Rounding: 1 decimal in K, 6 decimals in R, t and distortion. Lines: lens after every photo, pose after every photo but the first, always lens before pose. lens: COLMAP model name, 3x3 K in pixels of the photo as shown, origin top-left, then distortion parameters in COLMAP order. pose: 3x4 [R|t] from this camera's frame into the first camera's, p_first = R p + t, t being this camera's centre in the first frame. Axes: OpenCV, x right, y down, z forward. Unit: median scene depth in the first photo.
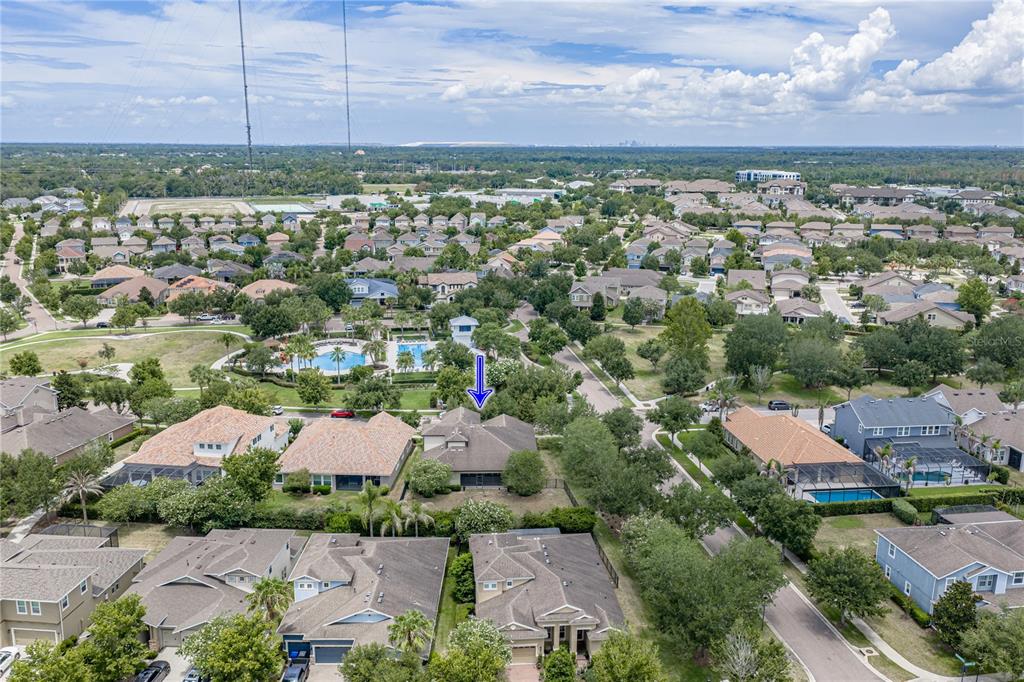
lens RADIAL K [[859.1, 0, 506.2], [0, 859.1, 343.6], [0, 0, 1]] dist [0.041125, -0.033320]
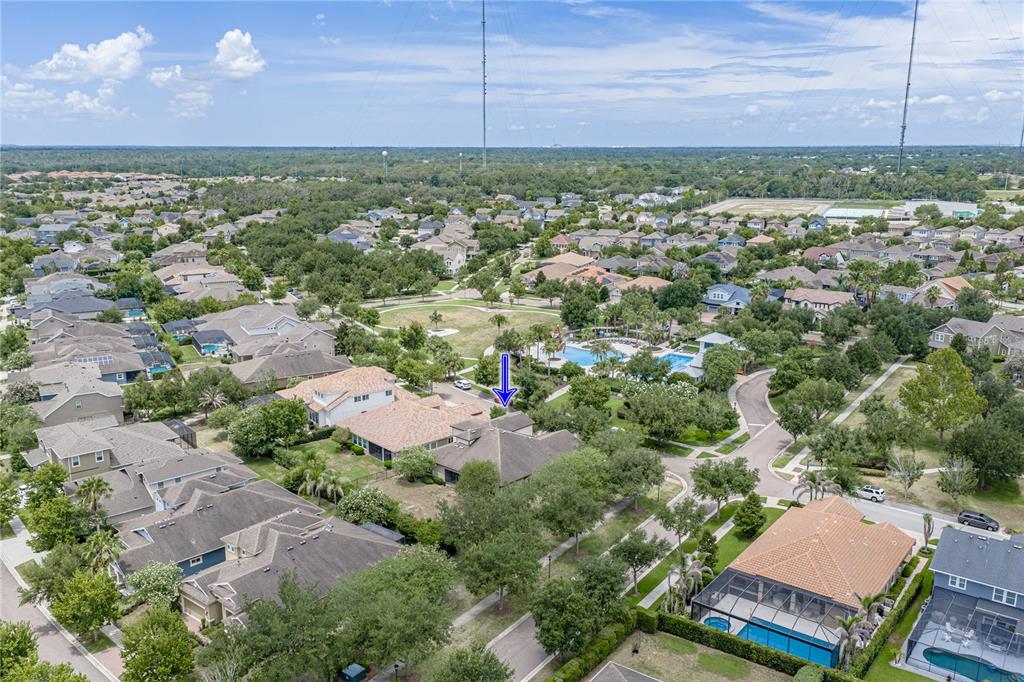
lens RADIAL K [[859.1, 0, 519.3], [0, 859.1, 333.7], [0, 0, 1]] dist [0.041125, -0.033320]
pose [[0.704375, 0.145675, -0.694719, 0.135946], [-0.155016, 0.986660, 0.049722, -0.013714], [0.692695, 0.072669, 0.717560, 0.064055]]
